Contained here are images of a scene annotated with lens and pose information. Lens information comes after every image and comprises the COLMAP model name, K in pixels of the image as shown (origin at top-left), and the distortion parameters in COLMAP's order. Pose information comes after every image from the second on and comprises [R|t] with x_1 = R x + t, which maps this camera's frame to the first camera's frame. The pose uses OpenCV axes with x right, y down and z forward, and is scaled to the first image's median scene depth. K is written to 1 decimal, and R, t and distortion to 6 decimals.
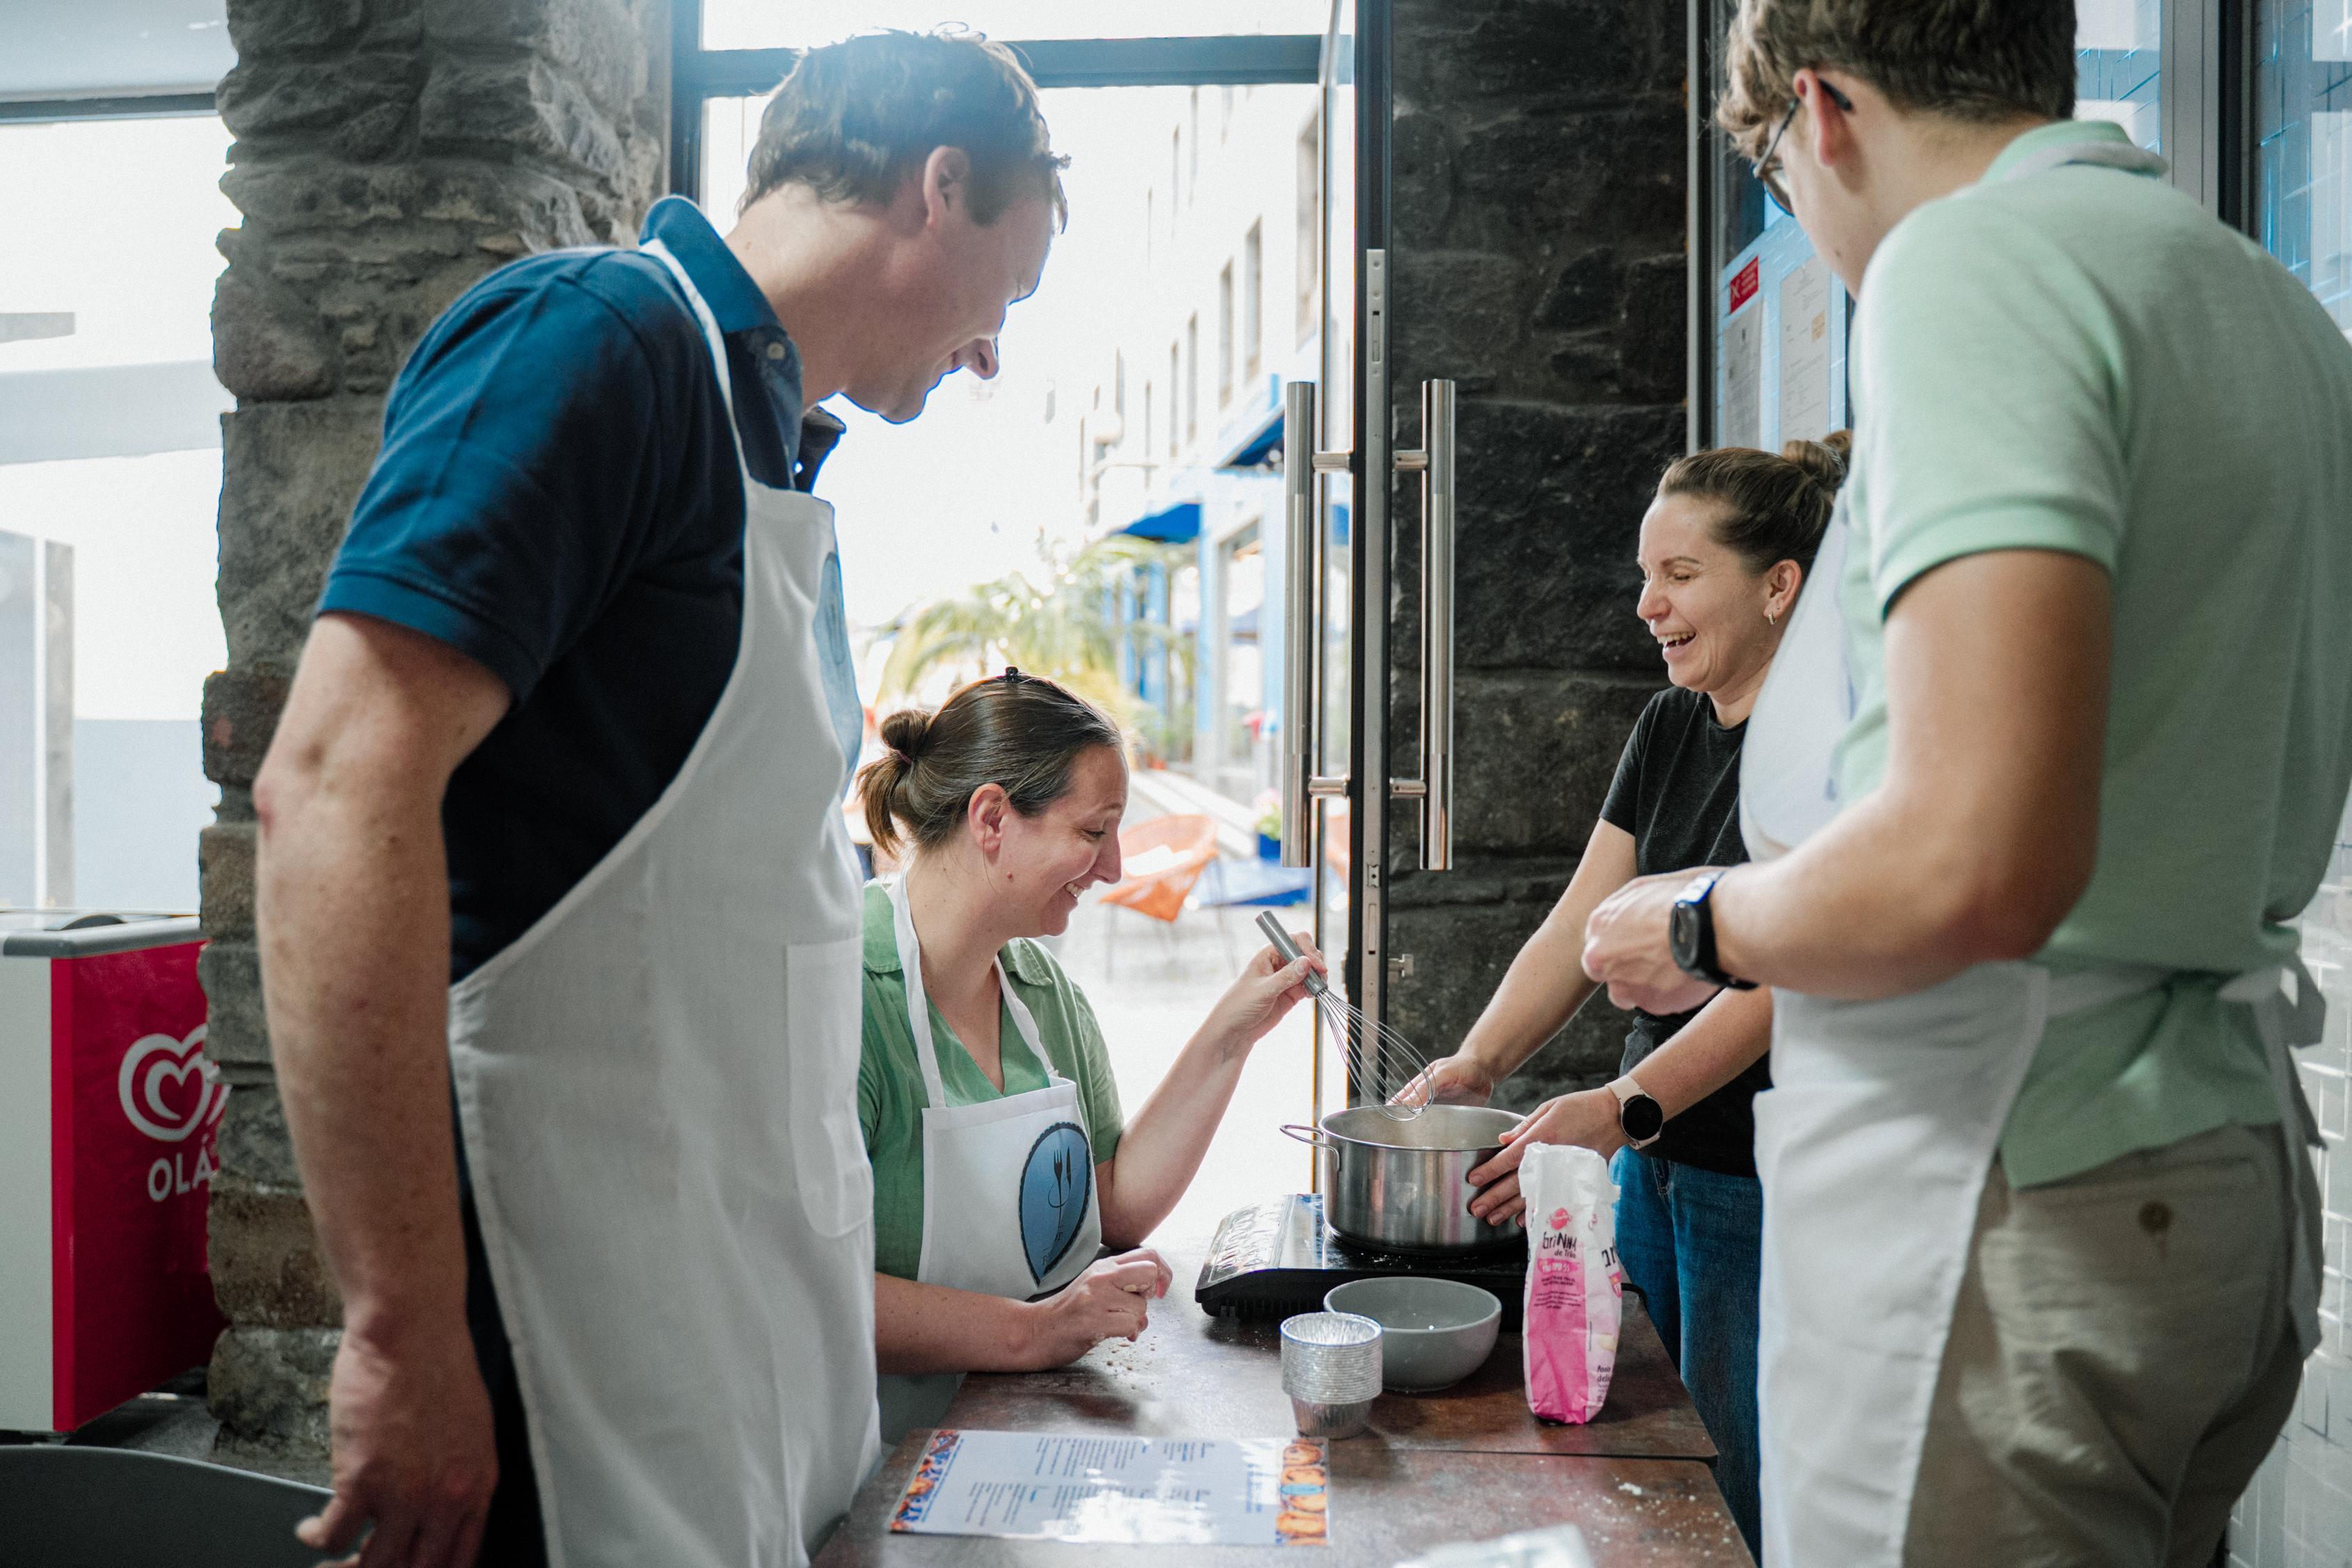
lens RADIAL K [[2020.0, 0, 1176.0], [0, 2020.0, 784.0], [0, 0, 1]] dist [-0.122949, 0.095064]
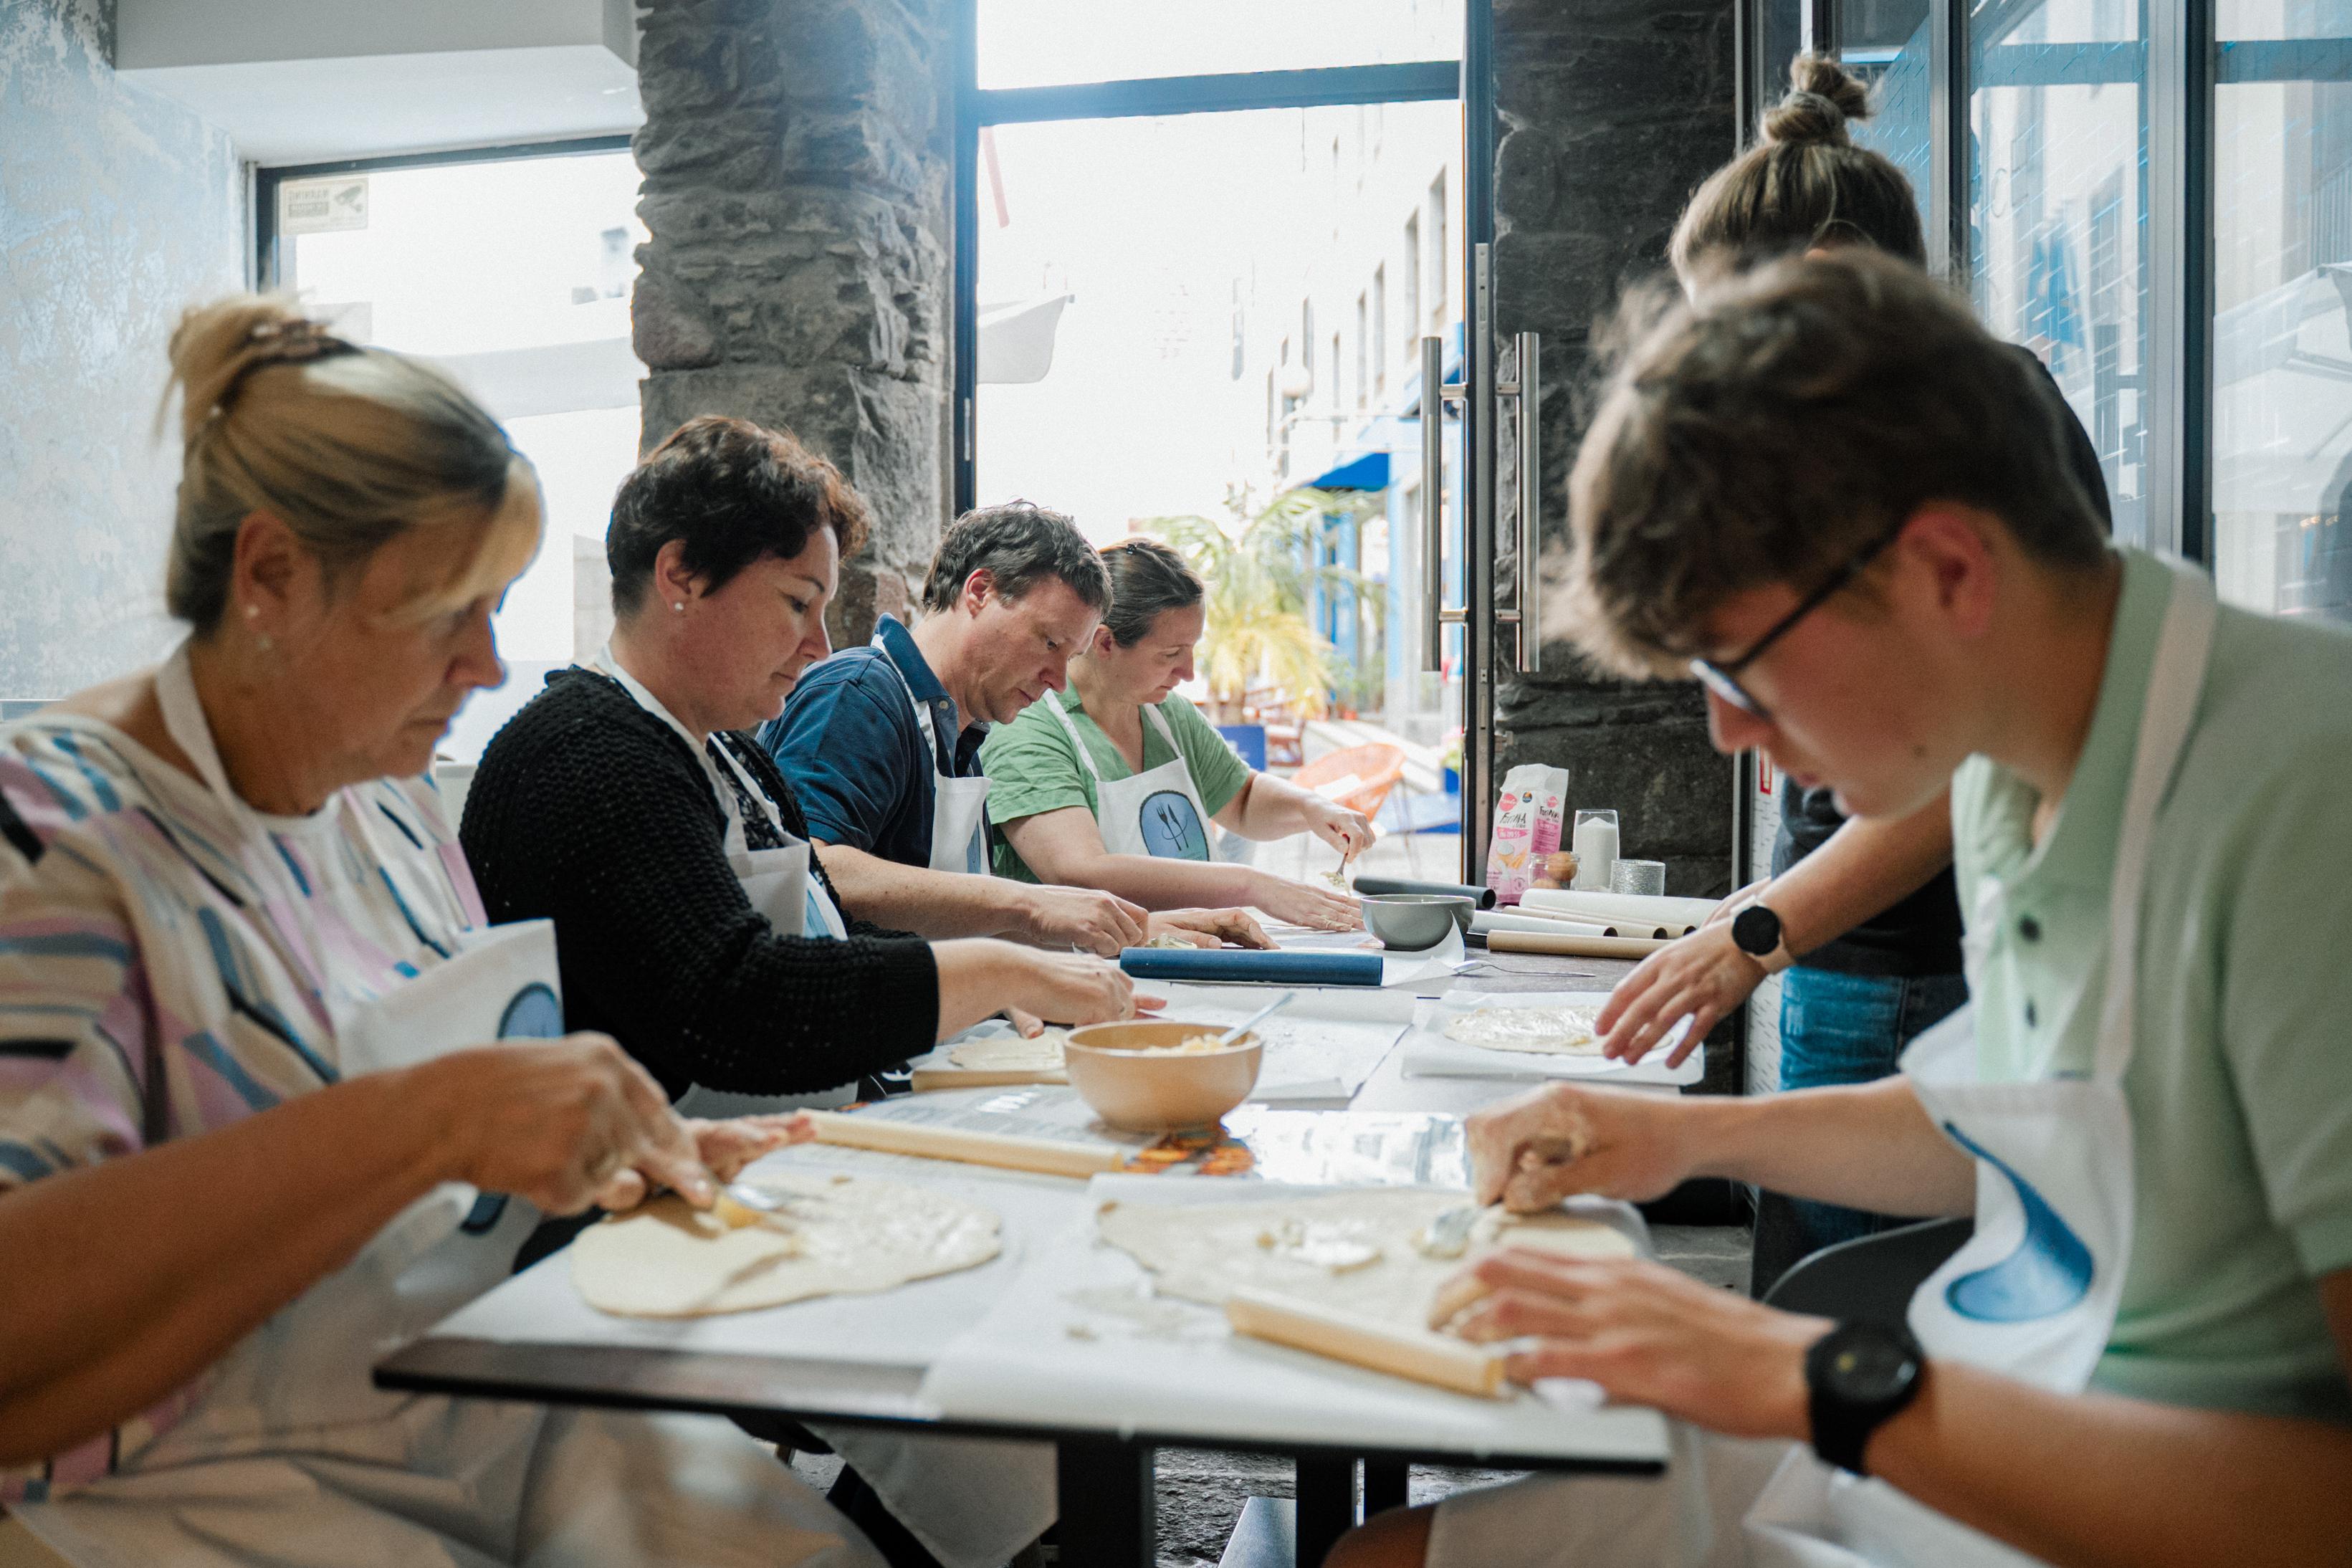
lens RADIAL K [[2033.4, 0, 1104.6], [0, 2033.4, 789.8], [0, 0, 1]] dist [-0.118697, 0.076287]
pose [[0.991619, -0.004555, -0.129119, 0.010754], [0.007554, 0.999713, 0.022740, 0.065649], [0.128978, -0.023525, 0.991368, -0.343827]]
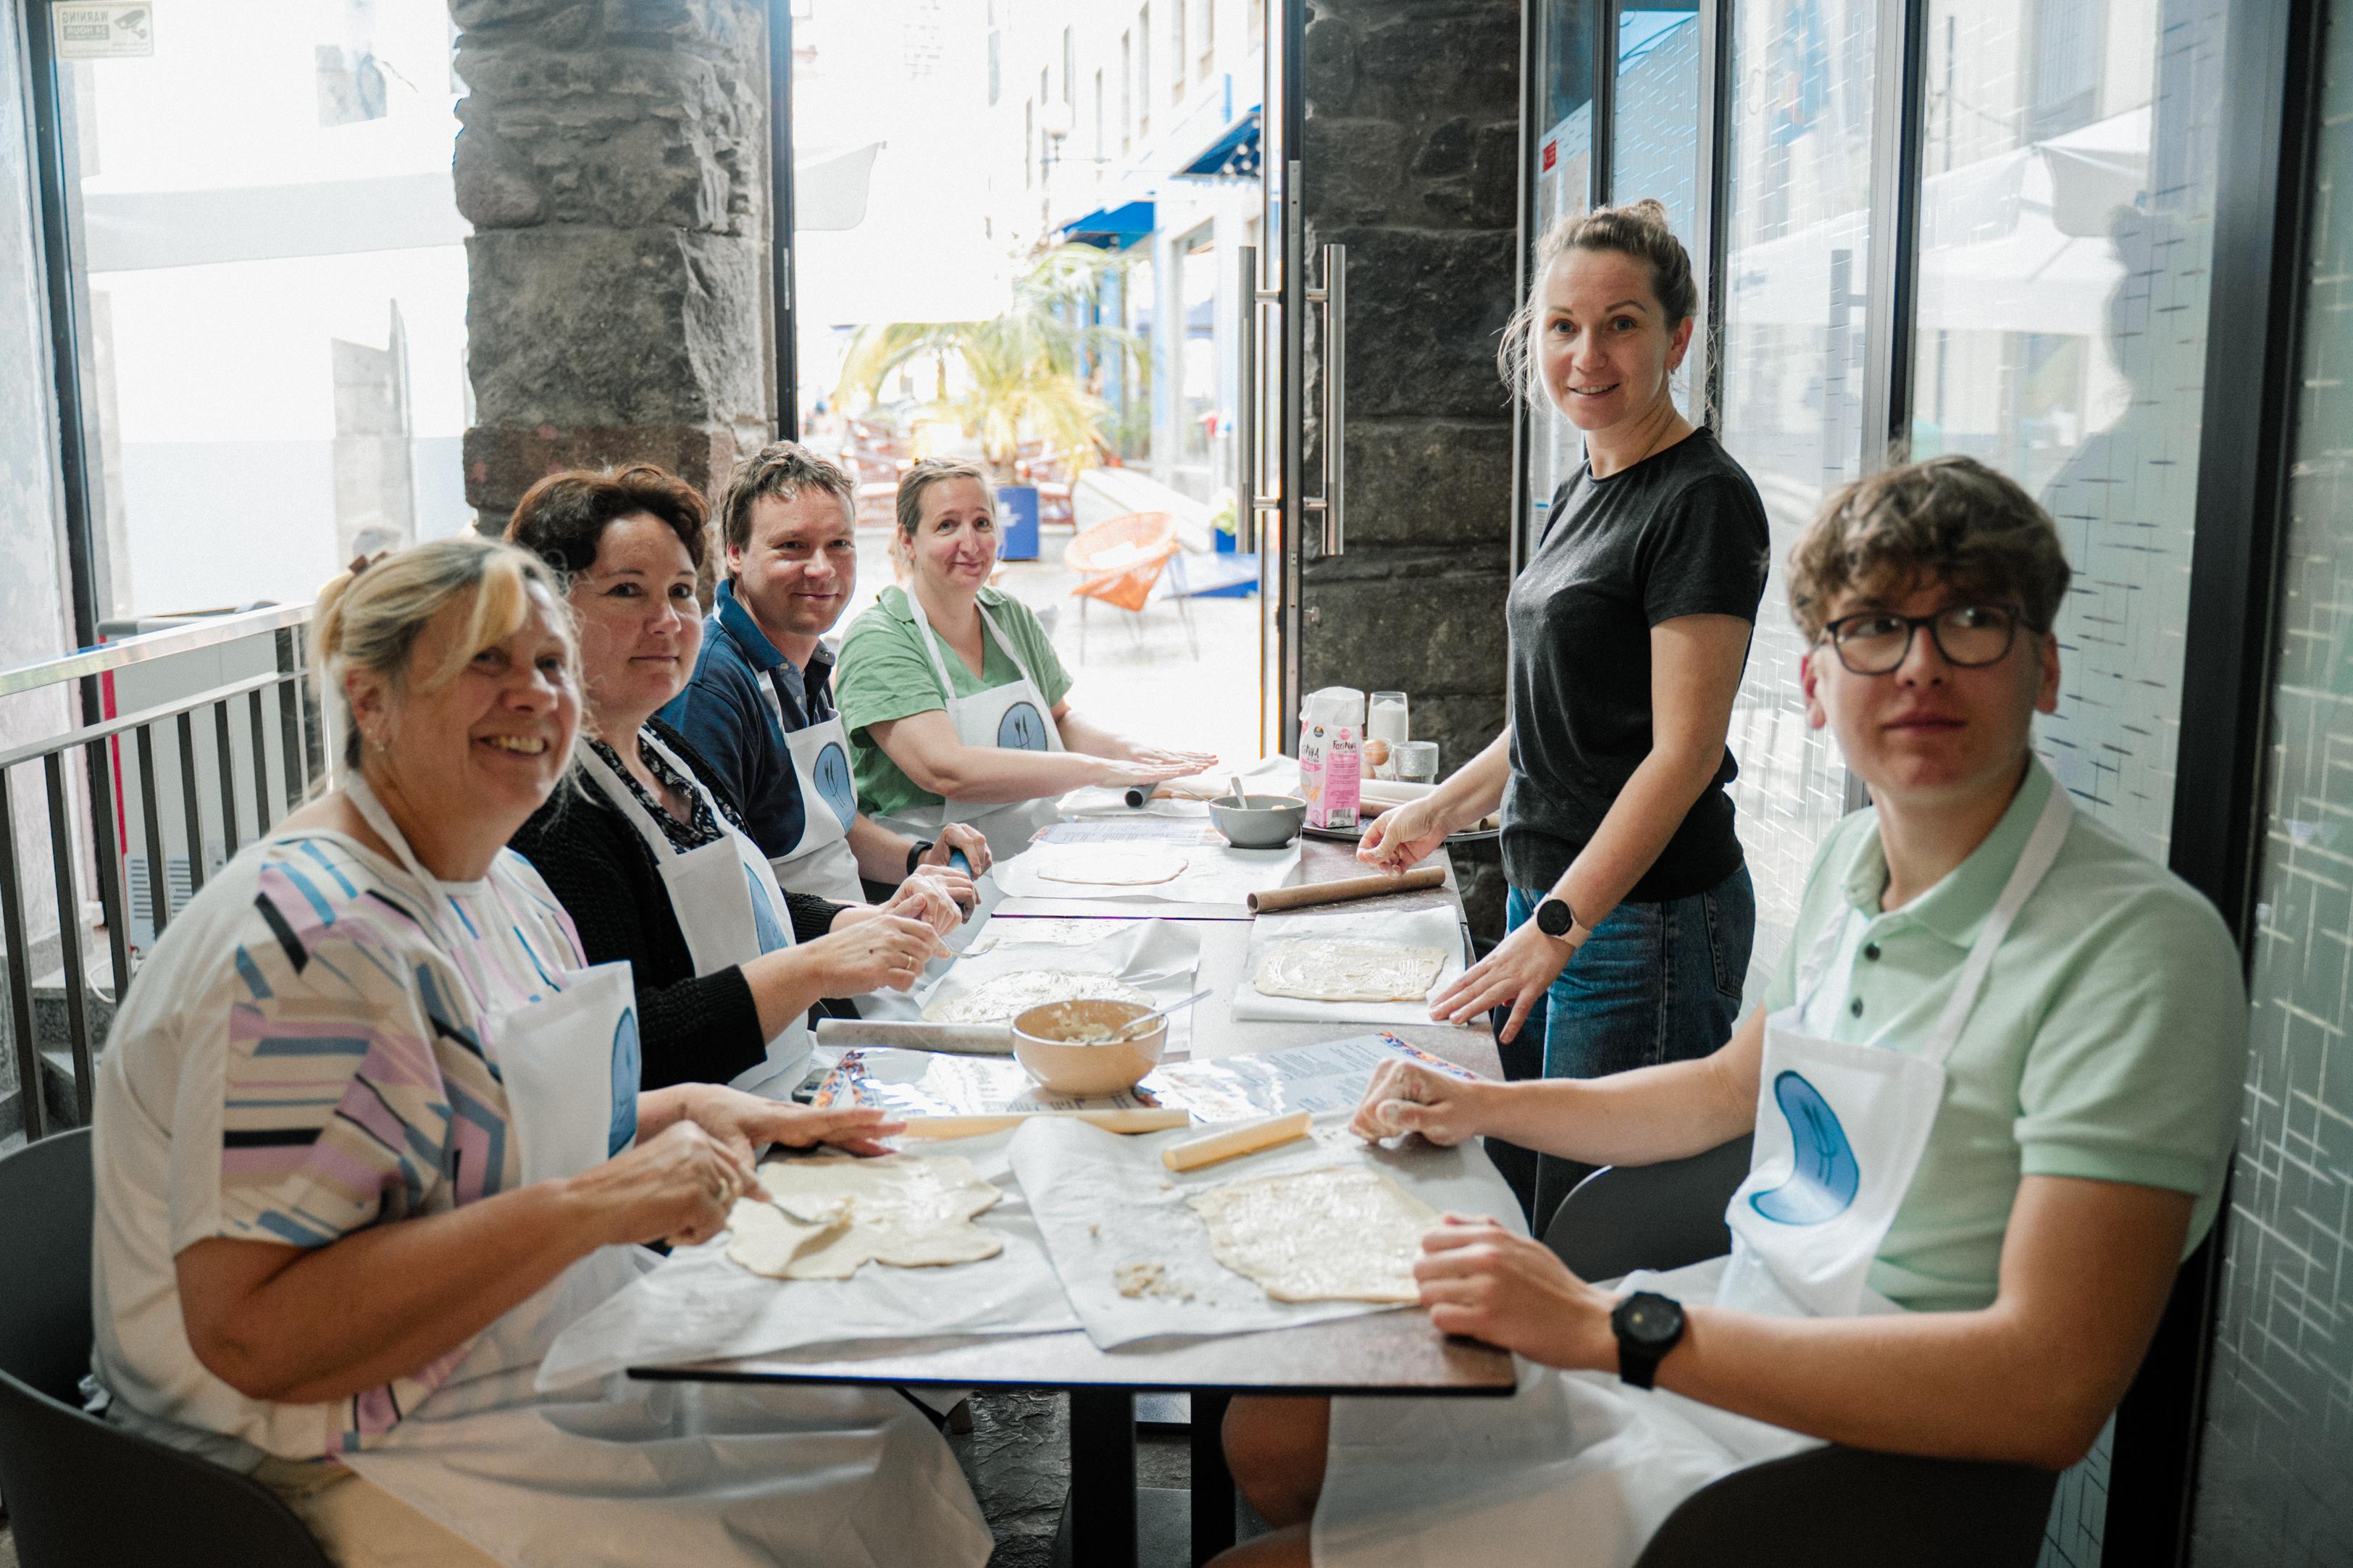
lens RADIAL K [[2020.9, 0, 1176.5], [0, 2020.9, 784.0], [0, 0, 1]] dist [-0.122949, 0.095064]
pose [[0.999691, -0.013563, 0.020840, -0.022544], [0.010289, 0.988652, 0.149873, -0.013465], [-0.022637, -0.149612, 0.988486, -0.438980]]
